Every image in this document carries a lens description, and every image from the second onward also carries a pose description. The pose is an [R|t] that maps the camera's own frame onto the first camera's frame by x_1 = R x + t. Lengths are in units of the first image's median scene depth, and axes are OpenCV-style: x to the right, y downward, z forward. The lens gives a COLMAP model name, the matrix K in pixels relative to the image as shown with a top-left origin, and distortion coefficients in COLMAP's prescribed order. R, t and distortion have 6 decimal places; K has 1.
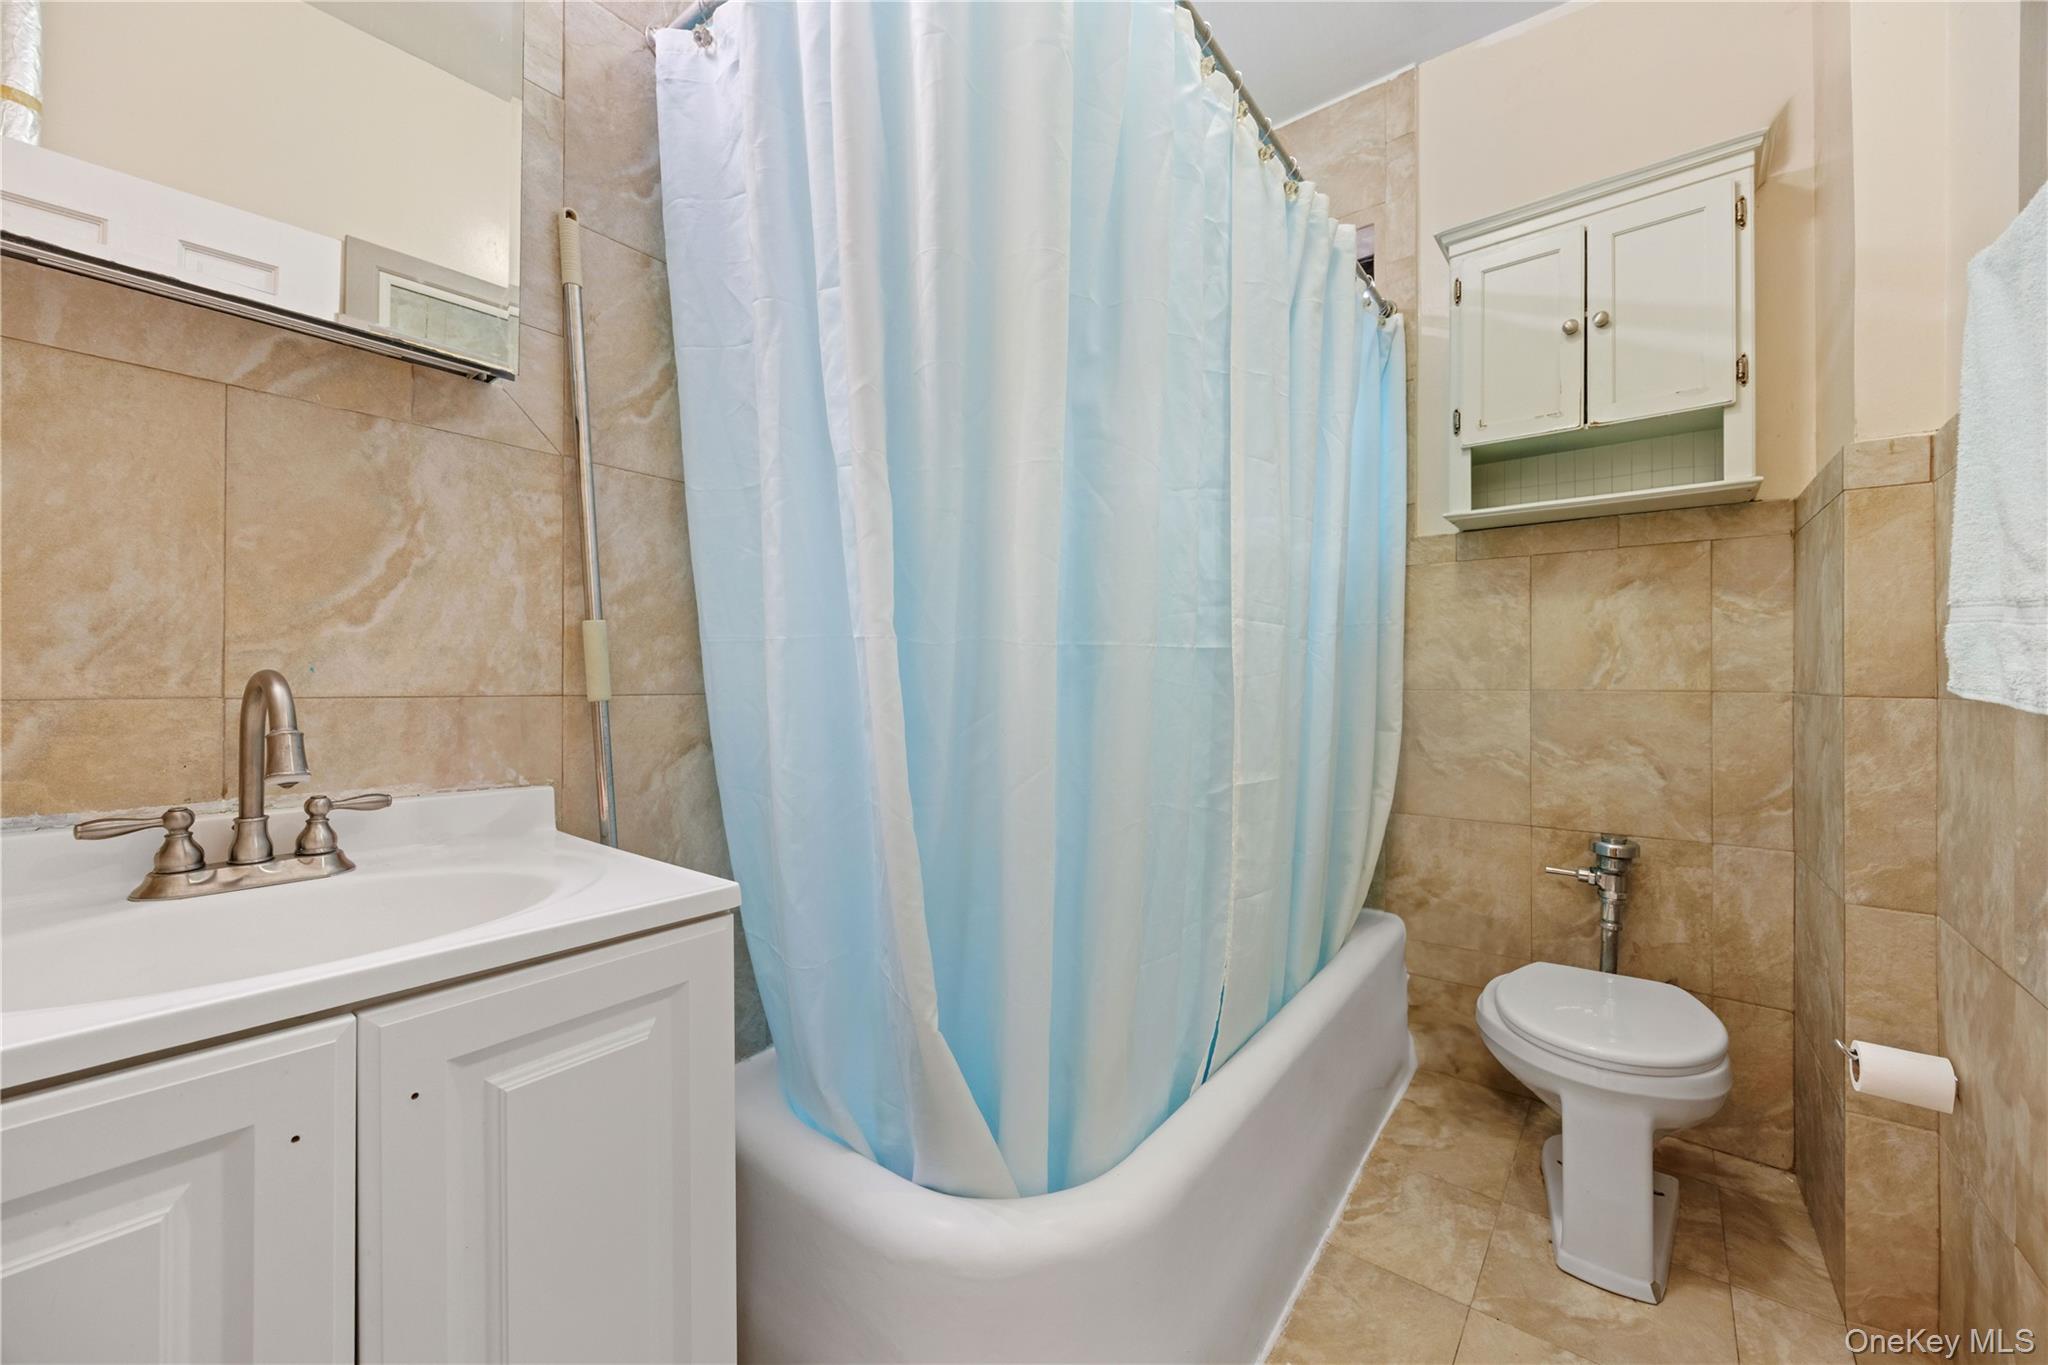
lens RADIAL K [[800.9, 0, 1016.8], [0, 800.9, 679.0], [0, 0, 1]] dist [-0.001113, -0.000369]
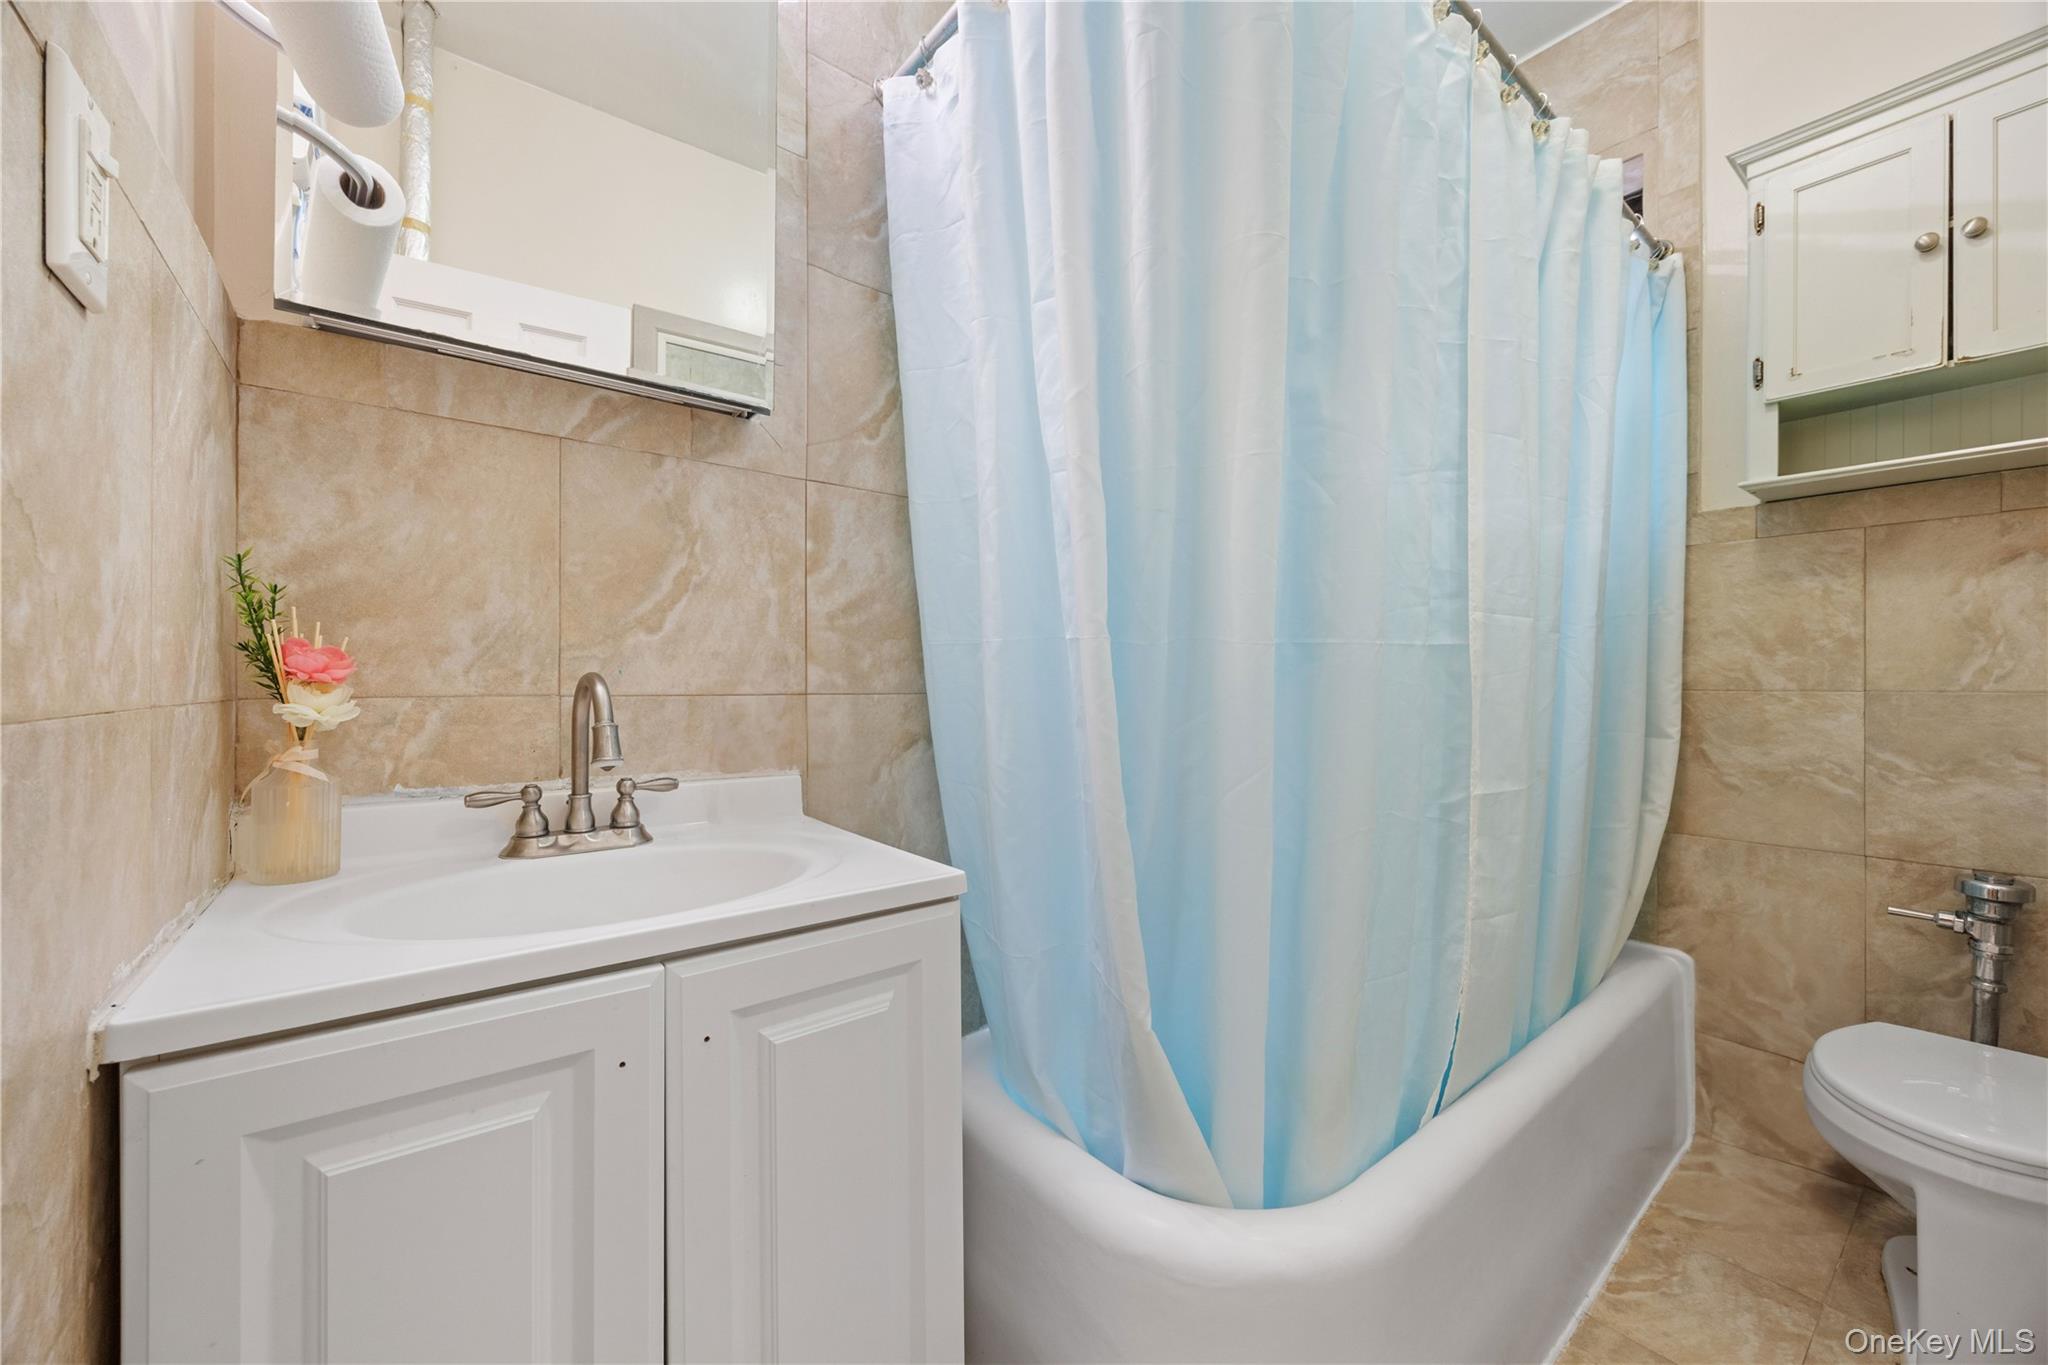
lens RADIAL K [[793.3, 0, 1015.8], [0, 793.3, 681.9], [0, 0, 1]] dist [-0.001636, 0.000064]
pose [[0.970274, -0.001200, -0.242004, -0.014083], [0.002086, 0.999992, 0.003403, 0.000102], [0.241998, -0.003807, 0.970269, -0.001735]]
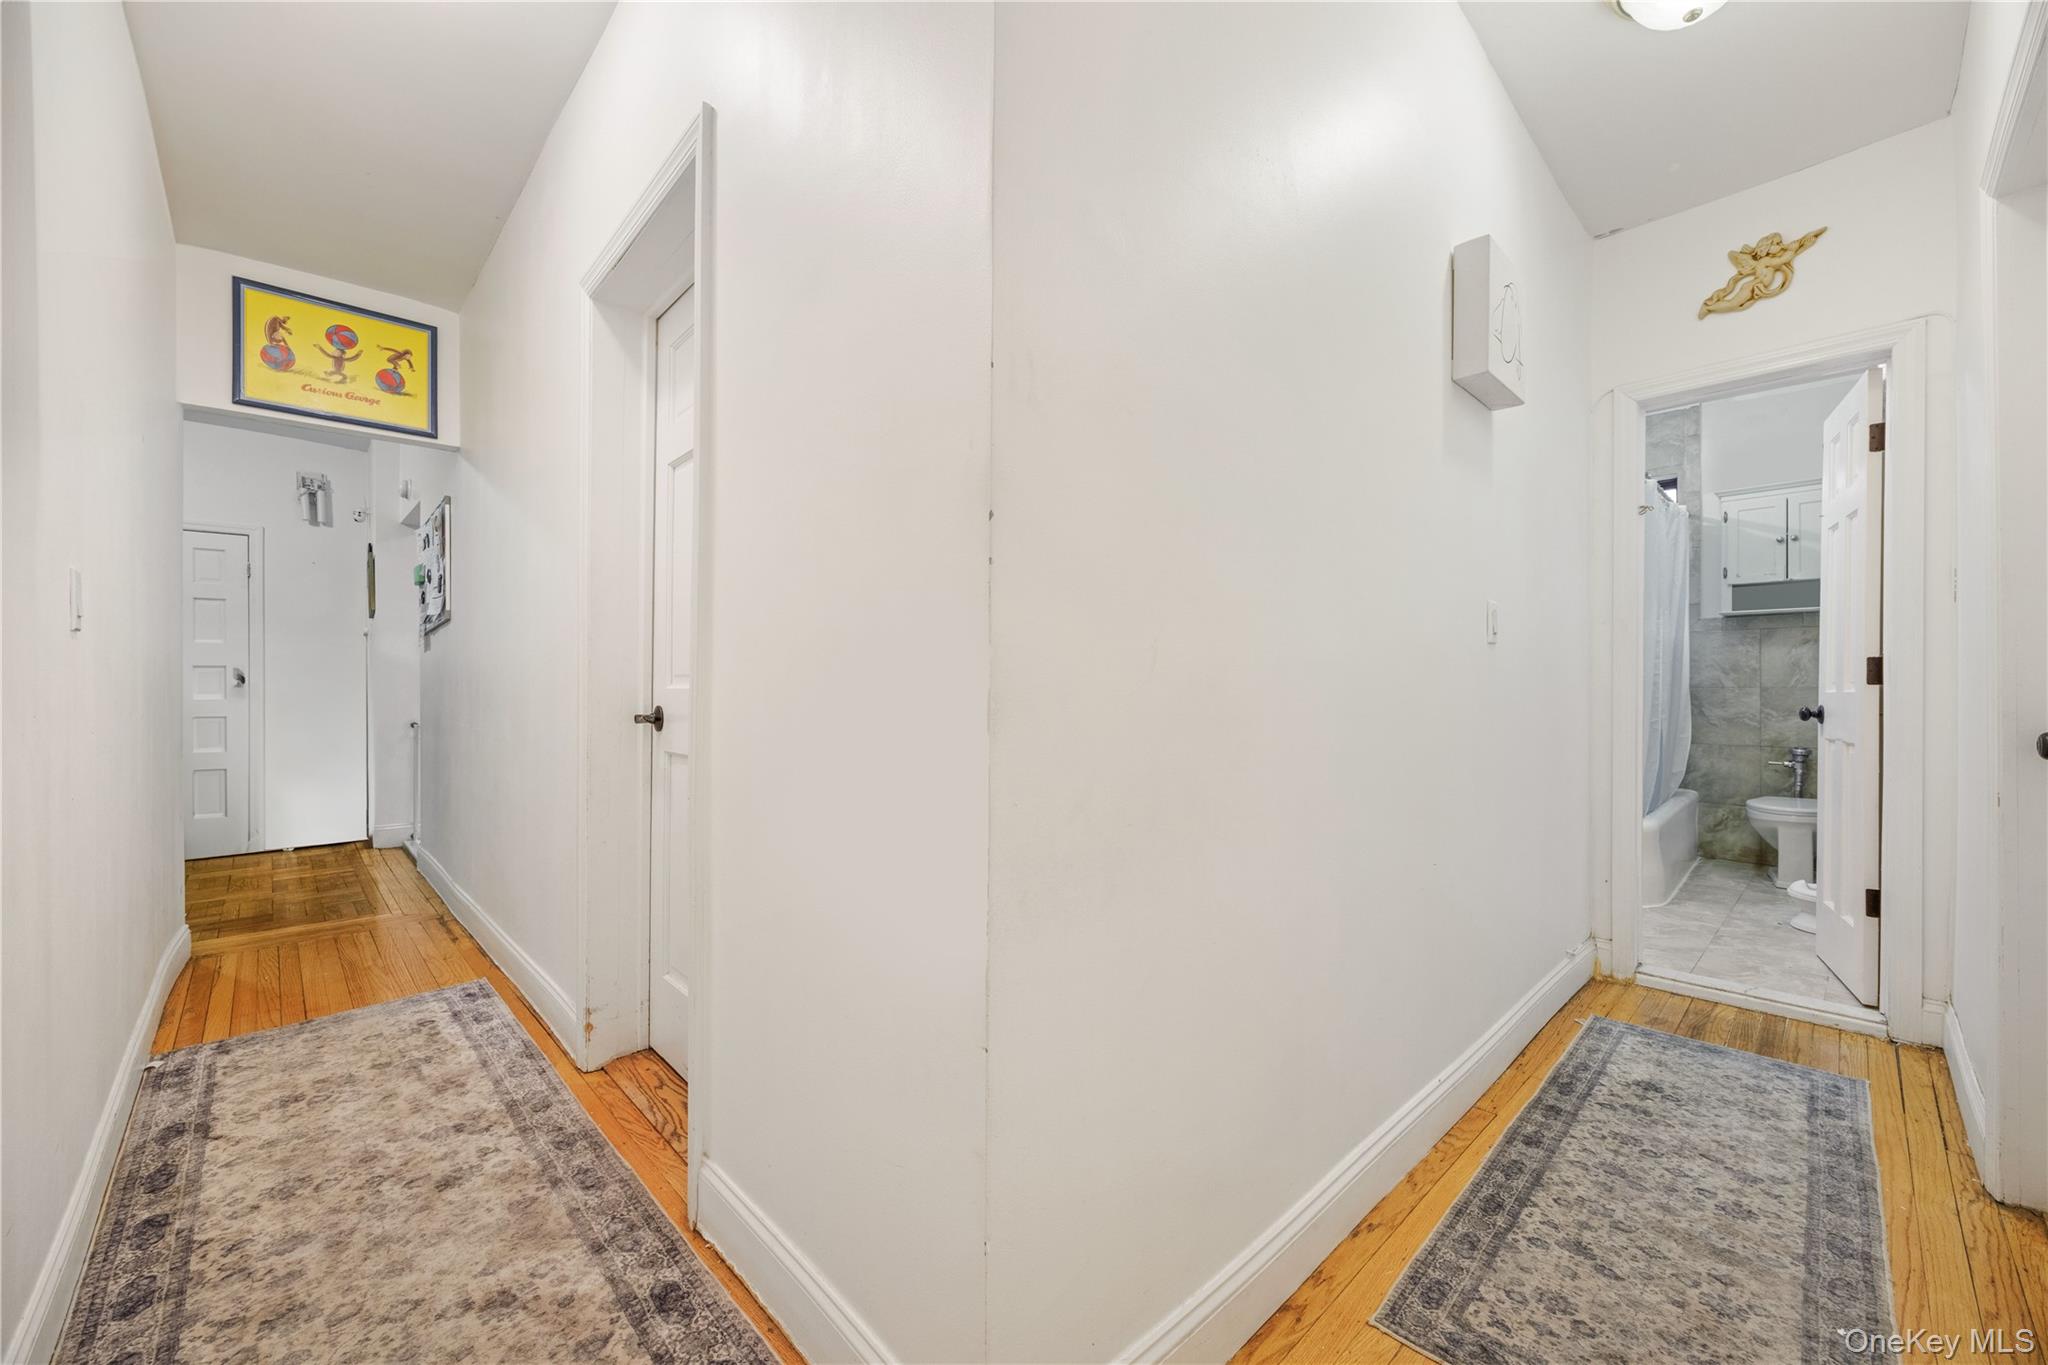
lens RADIAL K [[794.0, 0, 1024.0], [0, 794.0, 682.5], [0, 0, 1]] dist [-0.002812, -0.000086]
pose [[0.988796, -0.002988, -0.149245, -1.978848], [0.003231, 0.999994, 0.001387, -0.018962], [0.149240, -0.001854, 0.988799, -2.789810]]
